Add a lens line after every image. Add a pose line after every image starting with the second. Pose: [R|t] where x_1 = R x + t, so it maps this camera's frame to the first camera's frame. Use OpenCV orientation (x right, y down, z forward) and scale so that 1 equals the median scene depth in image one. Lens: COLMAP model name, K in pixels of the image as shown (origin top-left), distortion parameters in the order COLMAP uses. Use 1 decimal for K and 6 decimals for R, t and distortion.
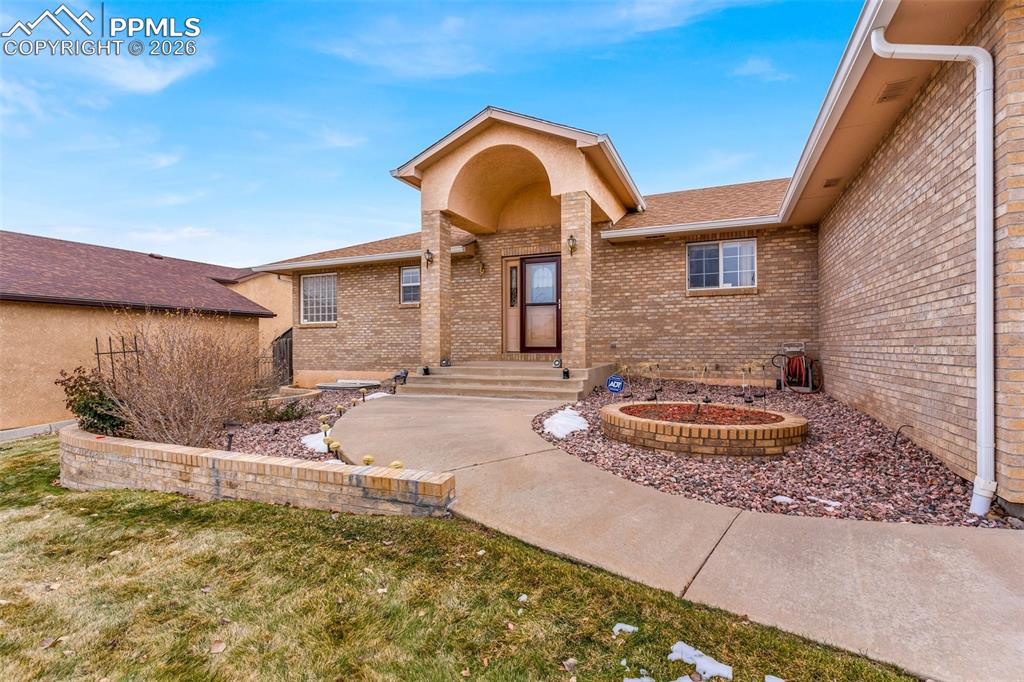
lens RADIAL K [[493.0, 0, 508.8], [0, 493.0, 349.7], [0, 0, 1]] dist [-0.004847, -0.000197]
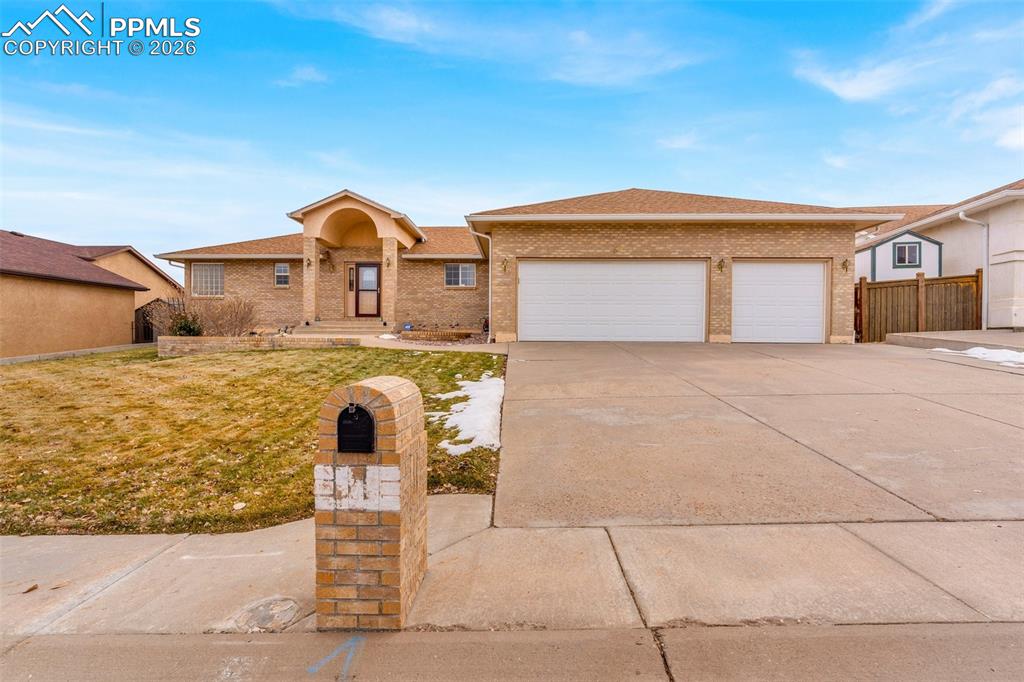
lens RADIAL K [[504.0, 0, 506.5], [0, 504.0, 341.4], [0, 0, 1]] dist [0.001751, -0.000318]
pose [[0.924155, 0.004954, 0.381985, -0.176793], [-0.007054, 0.999967, 0.004098, 0.086857], [-0.381952, -0.006481, 0.924159, -0.930788]]
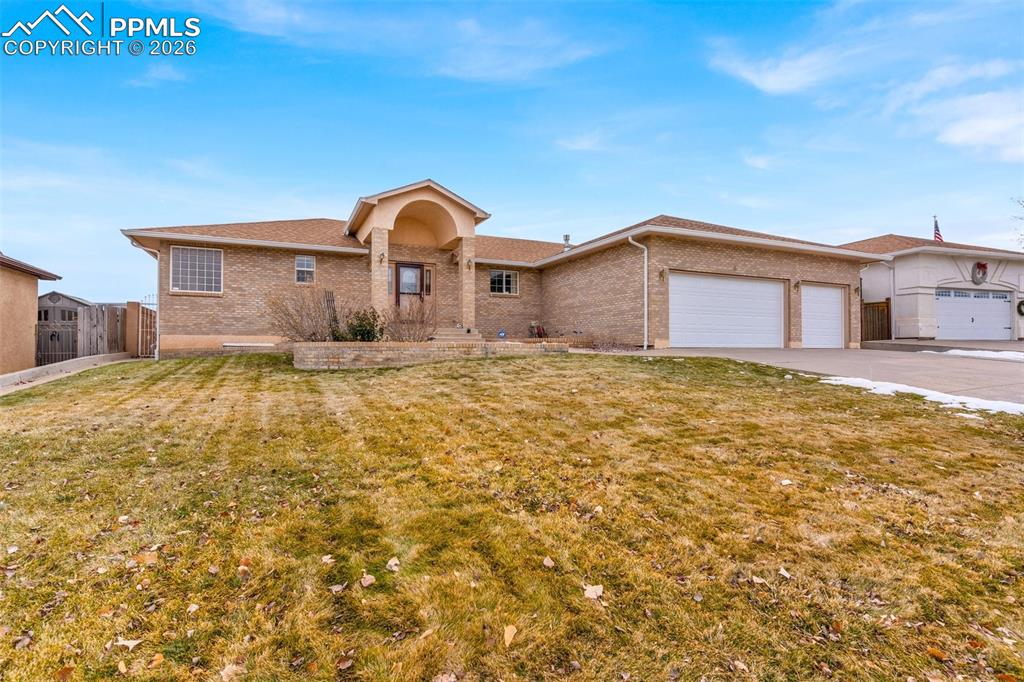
lens RADIAL K [[487.1, 0, 509.6], [0, 487.1, 343.2], [0, 0, 1]] dist [0.003224, 0.000453]
pose [[0.664915, 0.014650, 0.746776, -0.940179], [0.001330, 0.999783, -0.020797, 0.106774], [-0.746918, 0.014821, 0.664751, -0.302687]]
